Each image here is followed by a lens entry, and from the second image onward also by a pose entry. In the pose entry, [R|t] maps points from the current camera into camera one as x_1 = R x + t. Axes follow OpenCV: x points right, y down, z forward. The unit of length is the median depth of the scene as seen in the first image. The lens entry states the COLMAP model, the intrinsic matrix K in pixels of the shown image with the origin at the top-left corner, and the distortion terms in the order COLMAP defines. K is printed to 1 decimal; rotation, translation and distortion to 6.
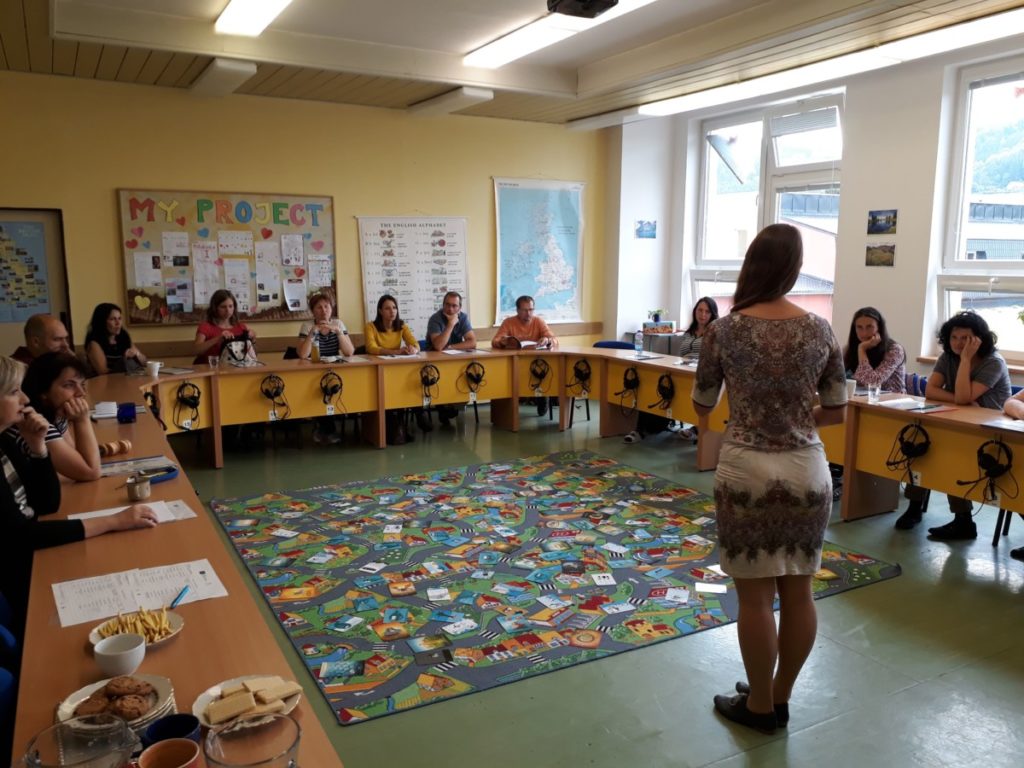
lens RADIAL K [[803.5, 0, 522.0], [0, 803.5, 382.9], [0, 0, 1]] dist [0.122760, -0.281660]
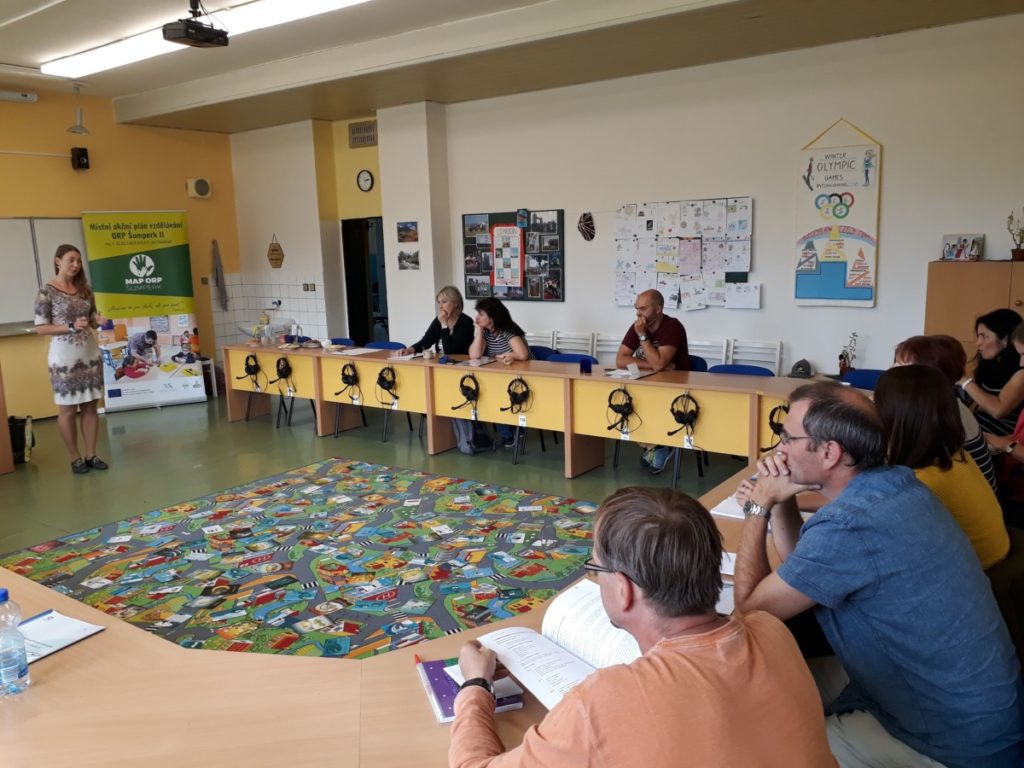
lens RADIAL K [[803.5, 0, 522.0], [0, 803.5, 382.9], [0, 0, 1]] dist [0.122760, -0.281660]
pose [[-0.899153, 0.099883, -0.426083, 0.122953], [-0.039639, 0.951017, 0.306587, -0.236140], [0.435835, 0.292558, -0.851151, 1.469382]]
